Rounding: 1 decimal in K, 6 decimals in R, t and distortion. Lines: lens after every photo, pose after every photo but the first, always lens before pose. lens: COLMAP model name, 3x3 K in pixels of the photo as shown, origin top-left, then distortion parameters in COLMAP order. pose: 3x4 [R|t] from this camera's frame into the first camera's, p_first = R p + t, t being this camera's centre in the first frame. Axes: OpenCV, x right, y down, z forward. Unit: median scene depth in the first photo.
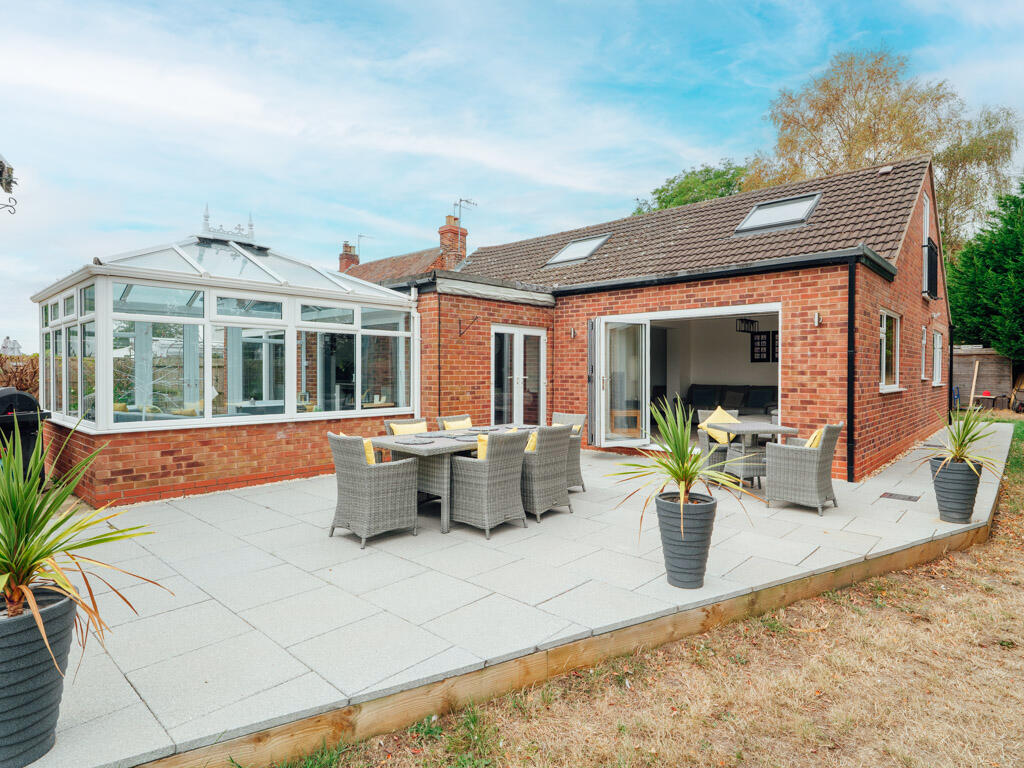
lens RADIAL K [[564.2, 0, 517.6], [0, 564.2, 368.4], [0, 0, 1]] dist [0.001879, -0.000894]
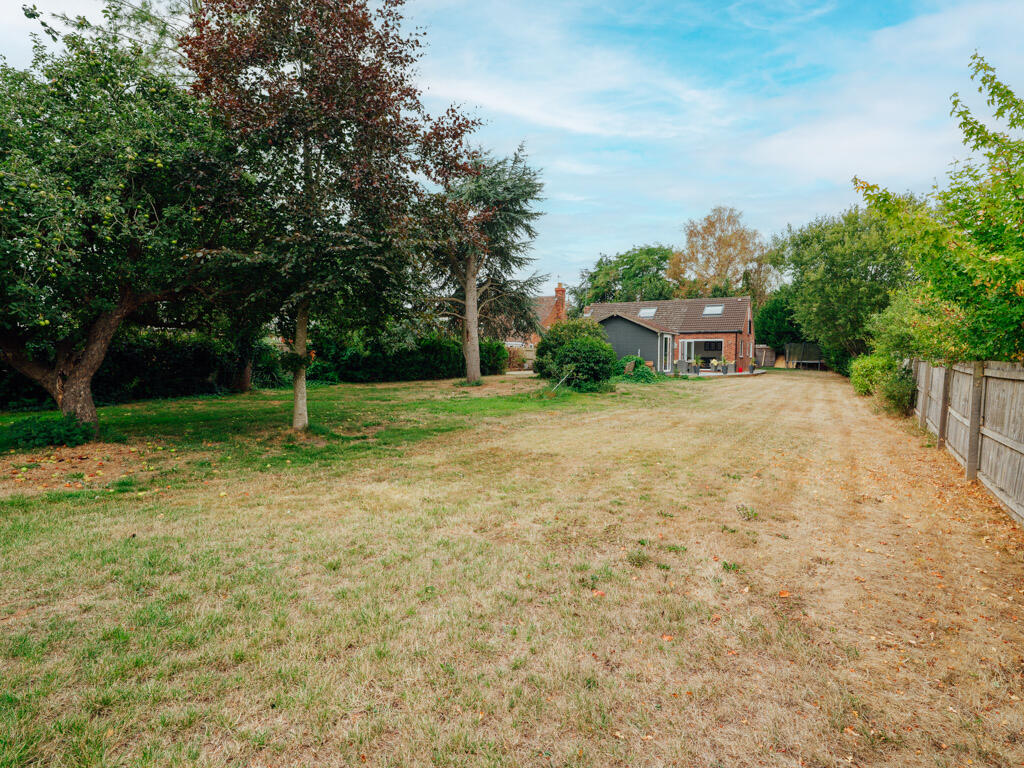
lens RADIAL K [[564.2, 0, 517.6], [0, 564.2, 368.4], [0, 0, 1]] dist [0.001879, -0.000894]
pose [[0.971610, -0.001728, 0.236583, -2.134267], [-0.004337, 0.999675, 0.025112, 0.021732], [-0.236550, -0.025425, 0.971287, -2.946480]]
